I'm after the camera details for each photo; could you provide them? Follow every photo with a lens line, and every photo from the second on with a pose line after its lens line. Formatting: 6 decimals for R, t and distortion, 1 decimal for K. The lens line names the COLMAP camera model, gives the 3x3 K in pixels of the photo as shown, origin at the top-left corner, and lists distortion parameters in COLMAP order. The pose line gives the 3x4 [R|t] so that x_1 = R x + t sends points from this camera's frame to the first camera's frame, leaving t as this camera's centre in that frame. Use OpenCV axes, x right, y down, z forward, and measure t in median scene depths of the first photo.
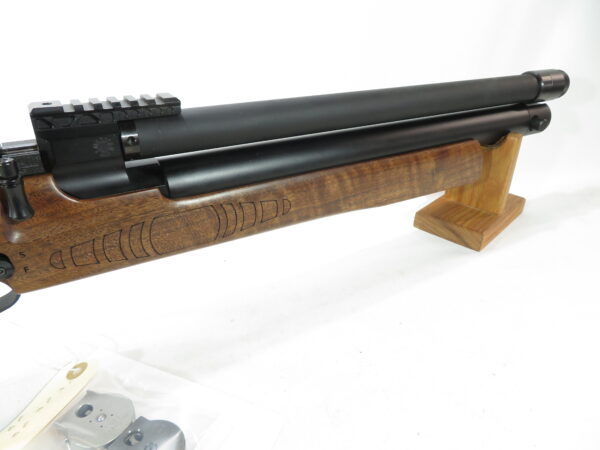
lens RADIAL K [[430.3, 0, 300.0], [0, 430.3, 225.0], [0, 0, 1]] dist [-0.005128, -0.002053]
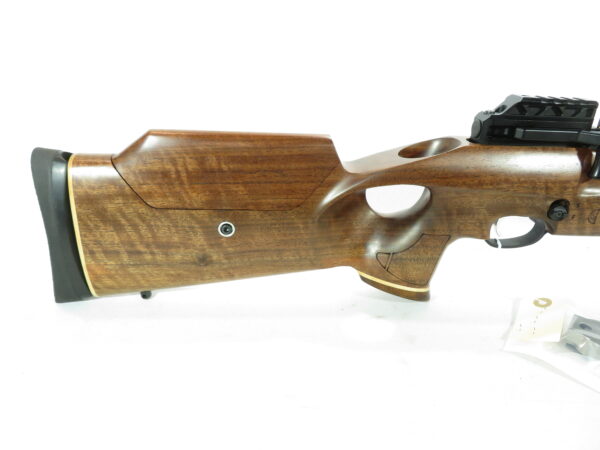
lens RADIAL K [[432.3, 0, 300.0], [0, 432.3, 225.0], [0, 0, 1]] dist [0.002908, 0.001052]
pose [[0.871099, 0.206751, -0.445466, -0.735343], [-0.241669, 0.970102, -0.022334, 0.349199], [0.427530, 0.127111, 0.895020, -0.564770]]
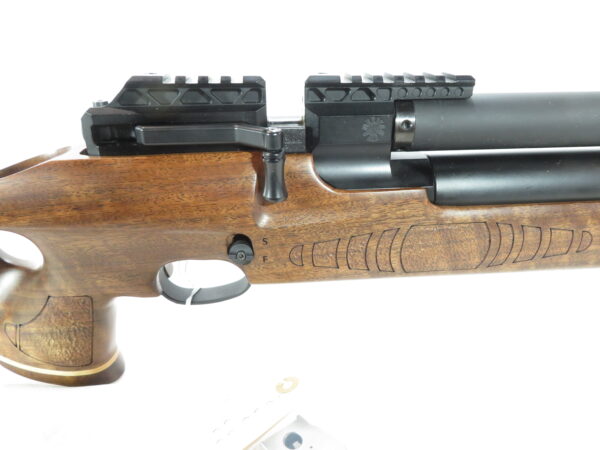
lens RADIAL K [[430.3, 0, 300.0], [0, 430.3, 225.0], [0, 0, 1]] dist [-0.005128, -0.002053]
pose [[0.899240, 0.162751, -0.406054, -0.213325], [-0.183671, 0.982905, -0.012795, 0.031588], [0.397030, 0.086086, 0.913759, 0.205579]]
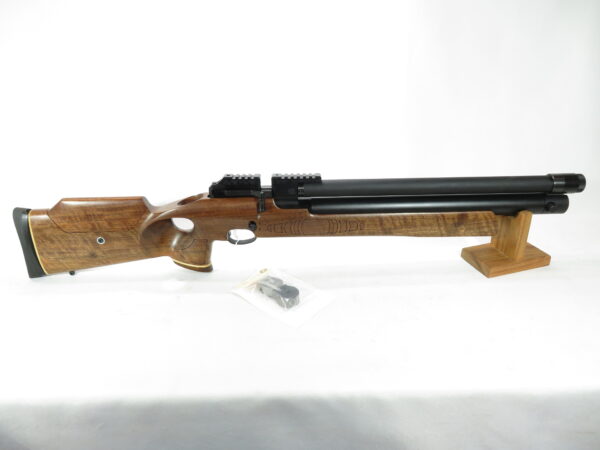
lens RADIAL K [[430.3, 0, 300.0], [0, 430.3, 225.0], [0, 0, 1]] dist [-0.005128, -0.002053]
pose [[0.858966, 0.173832, -0.481623, 0.946681], [-0.205915, 0.978468, -0.014088, 0.058789], [0.468803, 0.111275, 0.876266, -1.360395]]
